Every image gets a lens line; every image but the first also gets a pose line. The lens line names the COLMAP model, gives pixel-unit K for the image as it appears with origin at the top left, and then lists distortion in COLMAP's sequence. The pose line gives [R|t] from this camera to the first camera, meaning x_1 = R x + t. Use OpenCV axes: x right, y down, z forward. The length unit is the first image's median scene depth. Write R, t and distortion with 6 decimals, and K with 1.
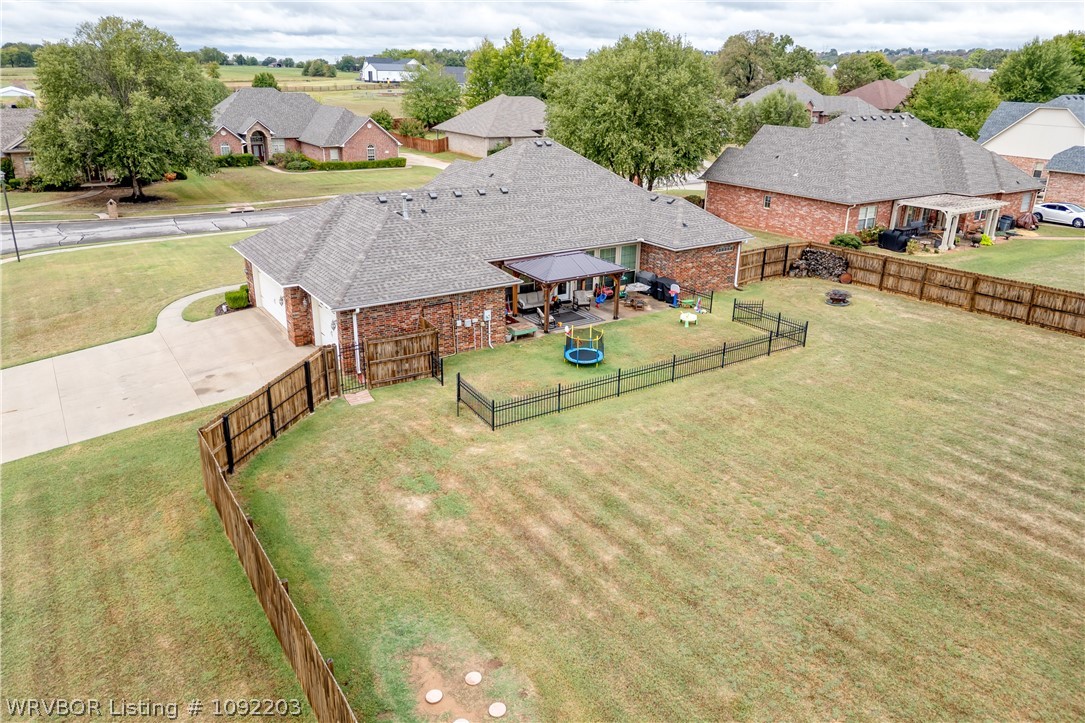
lens RADIAL K [[755.8, 0, 550.5], [0, 755.8, 342.0], [0, 0, 1]] dist [0.085797, -0.086074]
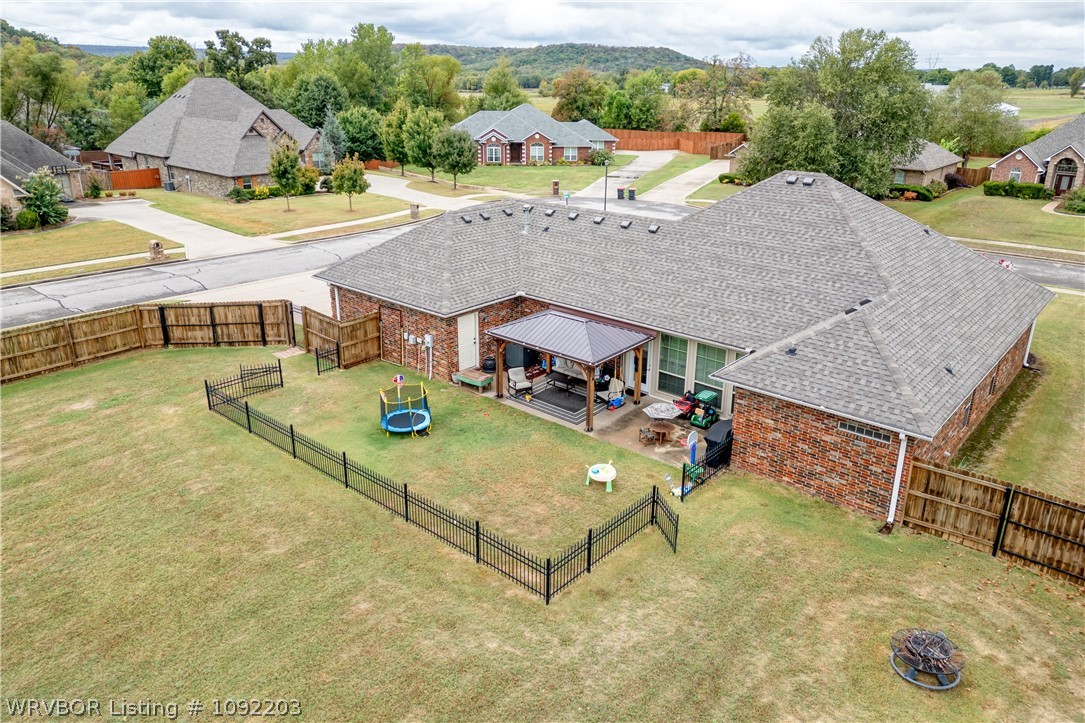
lens RADIAL K [[755.8, 0, 550.5], [0, 755.8, 342.0], [0, 0, 1]] dist [0.085797, -0.086074]
pose [[0.272993, 0.309198, -0.910973, 0.687646], [-0.330978, 0.919320, 0.212846, -0.242693], [0.903287, 0.243407, 0.353306, 0.727782]]
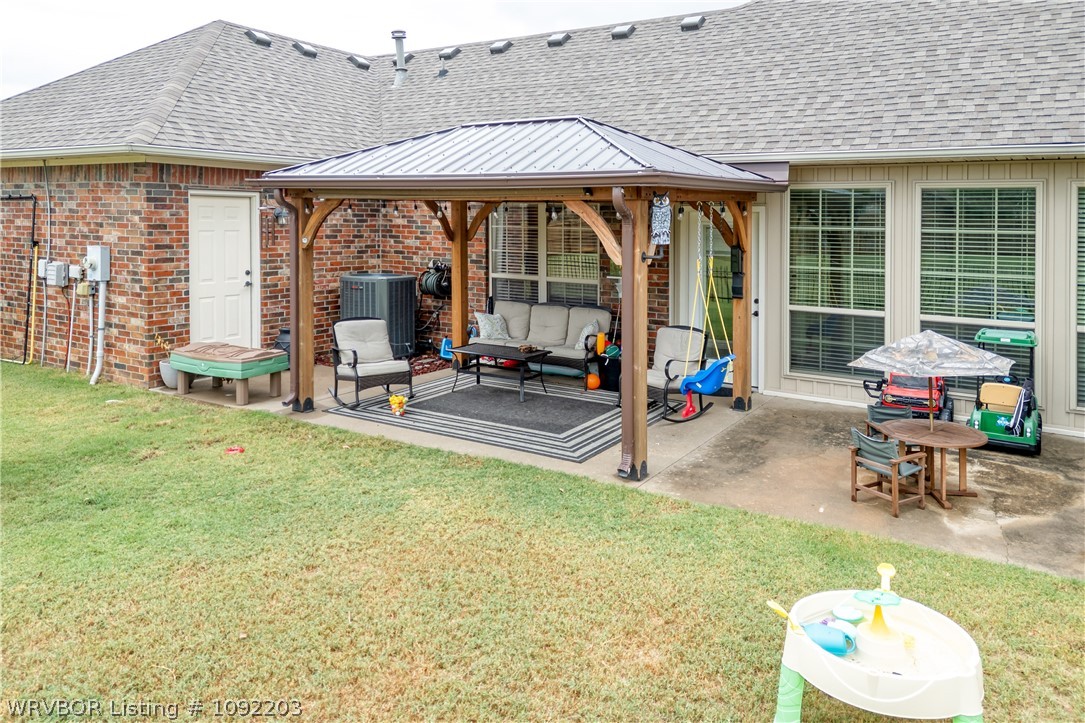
lens RADIAL K [[777.6, 0, 542.7], [0, 777.6, 278.8], [0, 0, 1]] dist [-0.002376, -0.000683]
pose [[0.404532, 0.055184, -0.912858, 0.237078], [-0.313827, 0.945943, -0.081888, -0.052975], [0.858992, 0.319605, 0.399982, 0.920573]]
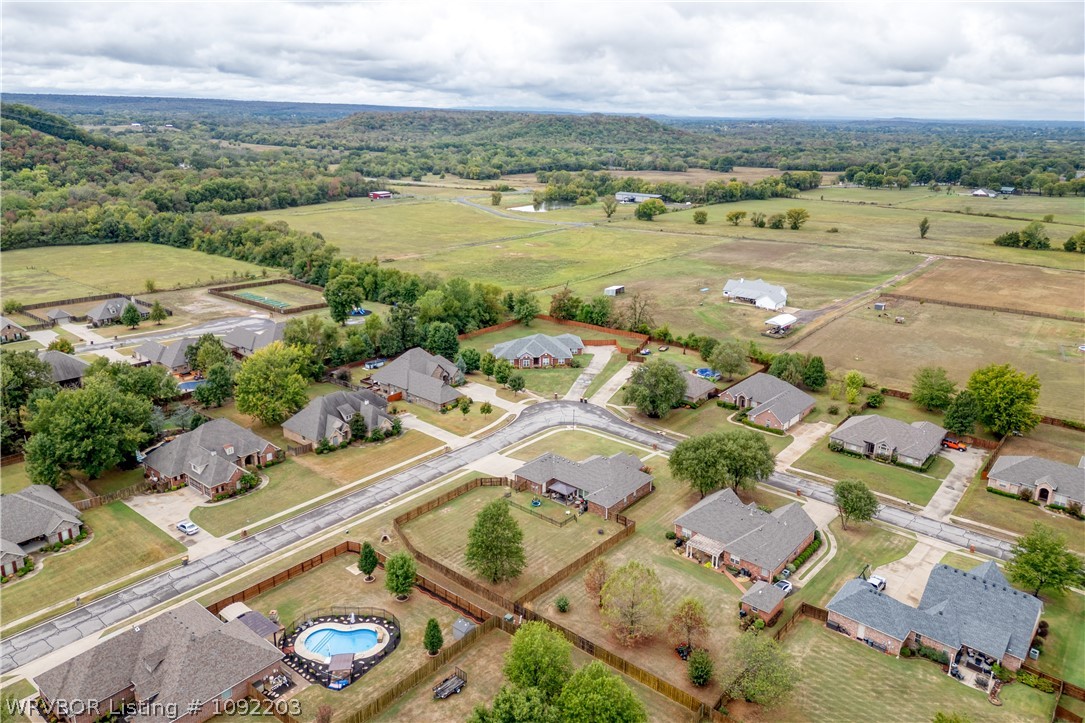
lens RADIAL K [[755.8, 0, 550.5], [0, 755.8, 342.0], [0, 0, 1]] dist [0.085797, -0.086074]
pose [[0.287313, 0.265493, -0.920307, 3.731460], [-0.337157, 0.927358, 0.162269, -1.540100], [0.896536, 0.263666, 0.355955, -0.806728]]
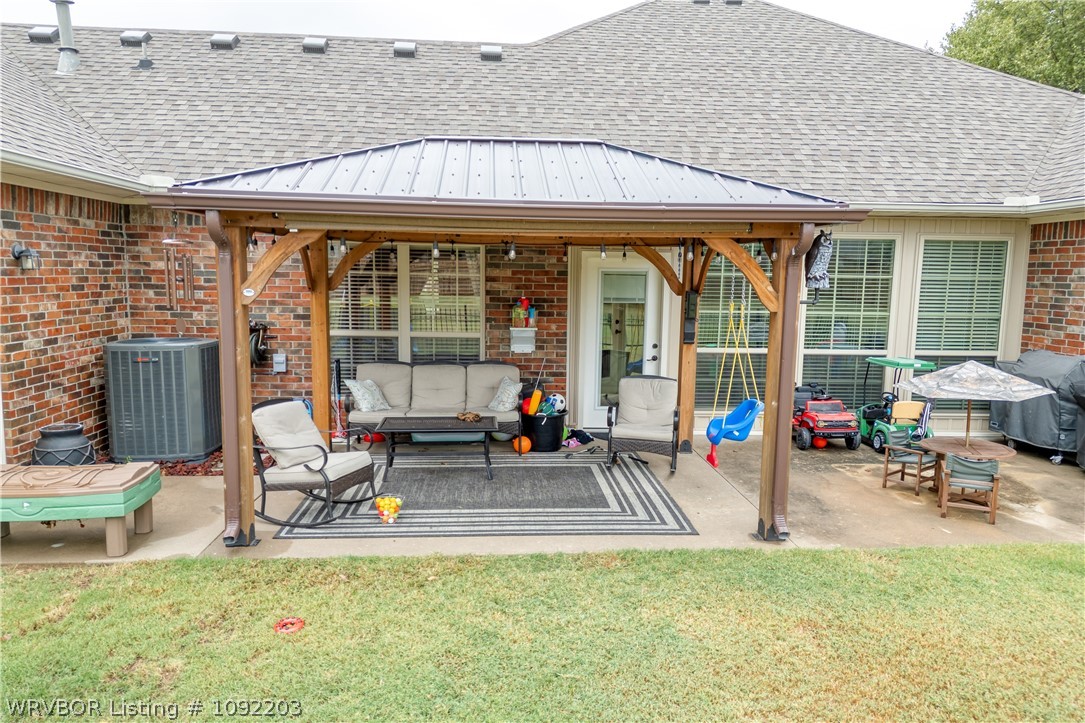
lens RADIAL K [[771.5, 0, 549.2], [0, 771.5, 361.0], [0, 0, 1]] dist [0.080740, -0.095671]
pose [[0.866734, 0.051841, -0.496068, 0.129576], [-0.166644, 0.967528, -0.190053, -0.028243], [0.470107, 0.247393, 0.847228, 0.847995]]
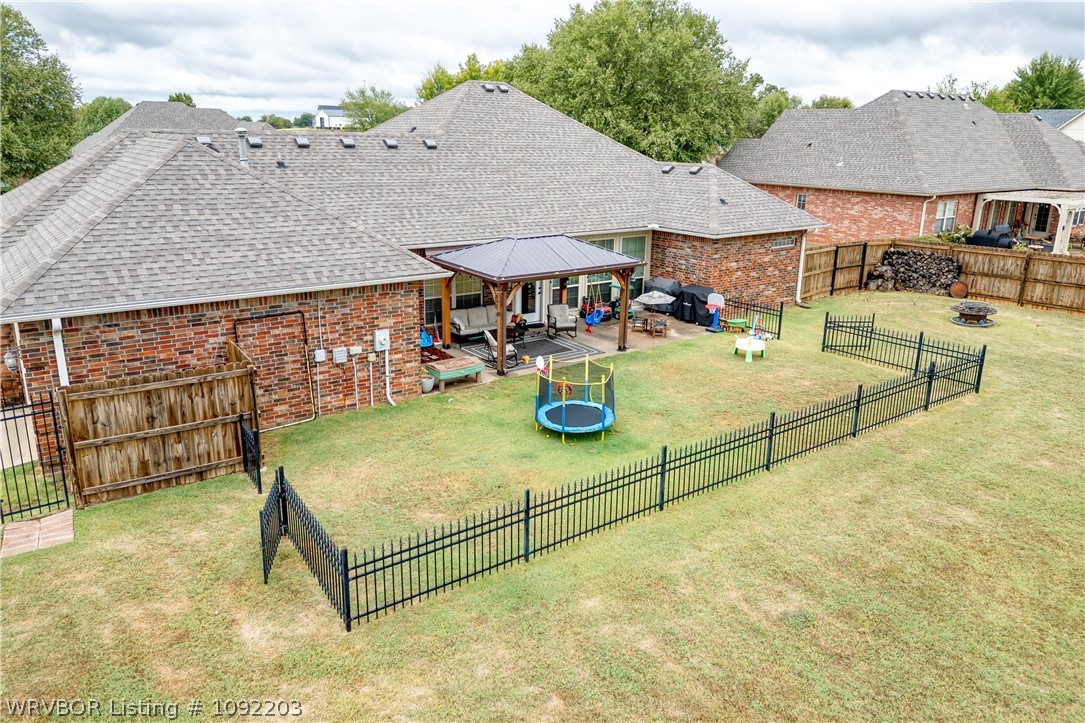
lens RADIAL K [[759.5, 0, 550.3], [0, 759.5, 341.4], [0, 0, 1]] dist [0.063641, -0.053404]
pose [[0.998814, -0.013879, 0.046659, 0.004687], [0.017325, 0.997087, -0.074278, 0.004916], [-0.045492, 0.074998, 0.996145, 0.434732]]
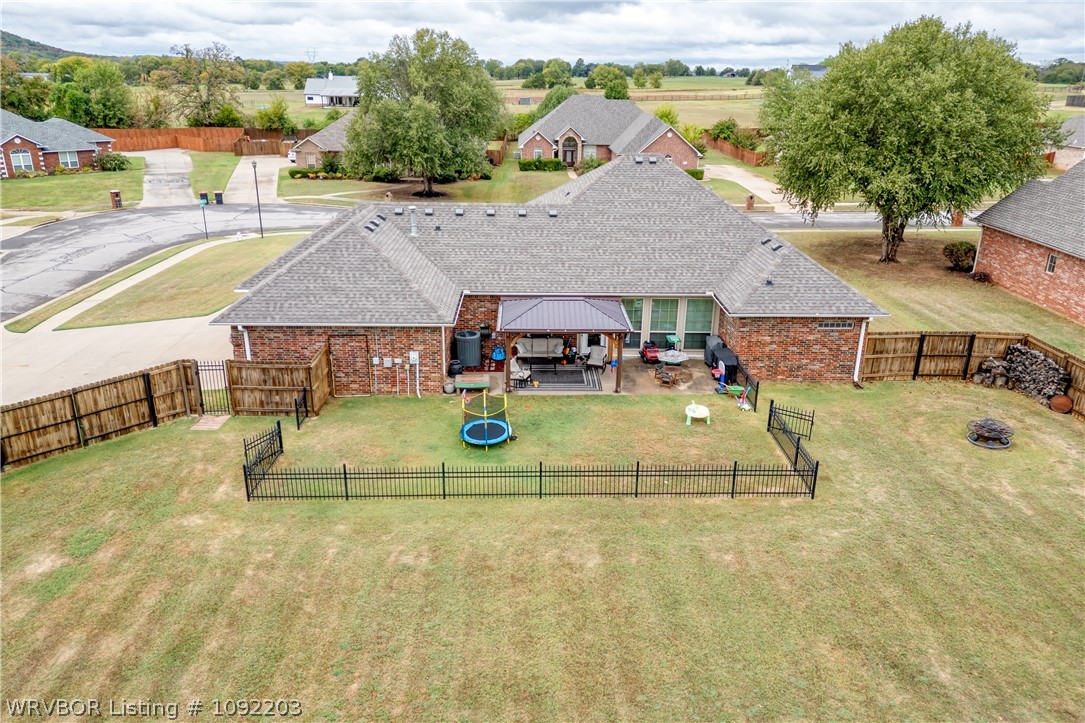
lens RADIAL K [[755.8, 0, 550.5], [0, 755.8, 342.0], [0, 0, 1]] dist [0.085797, -0.086074]
pose [[0.847304, 0.173520, -0.501963, 0.413635], [-0.179043, 0.983121, 0.037627, -0.099217], [0.500020, 0.057992, 0.864070, 0.311824]]
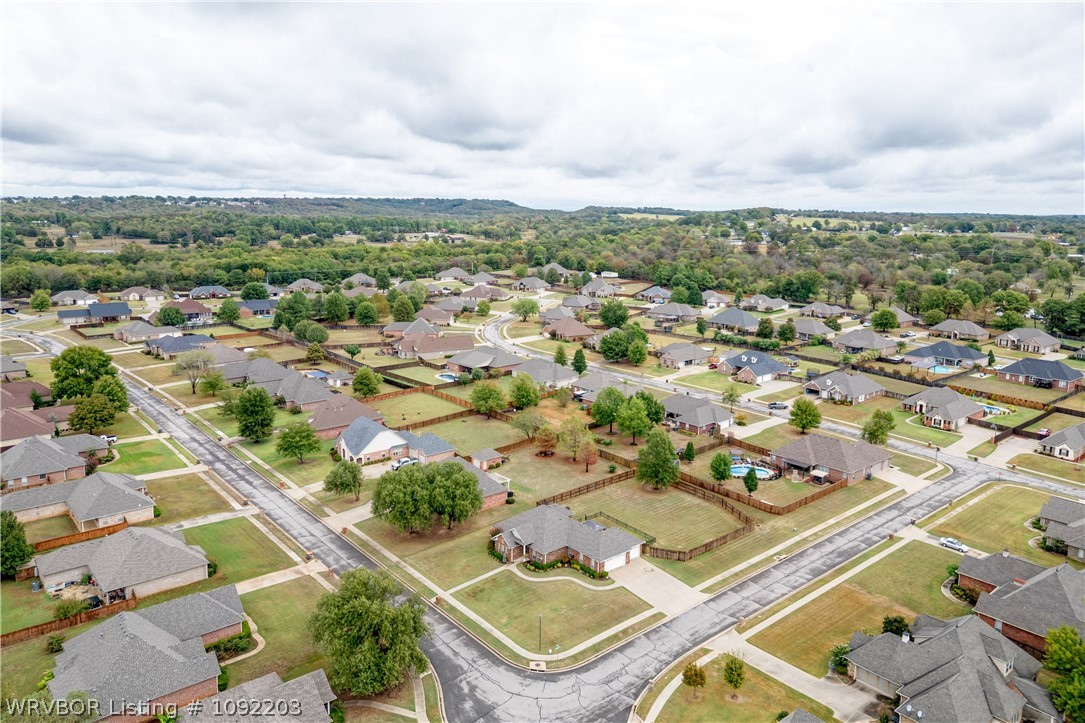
lens RADIAL K [[755.8, 0, 550.5], [0, 755.8, 342.0], [0, 0, 1]] dist [0.085797, -0.086074]
pose [[-0.115257, -0.191943, 0.974615, -3.839102], [0.321117, 0.921272, 0.219412, -2.028093], [-0.940000, 0.338254, -0.044547, 1.062855]]
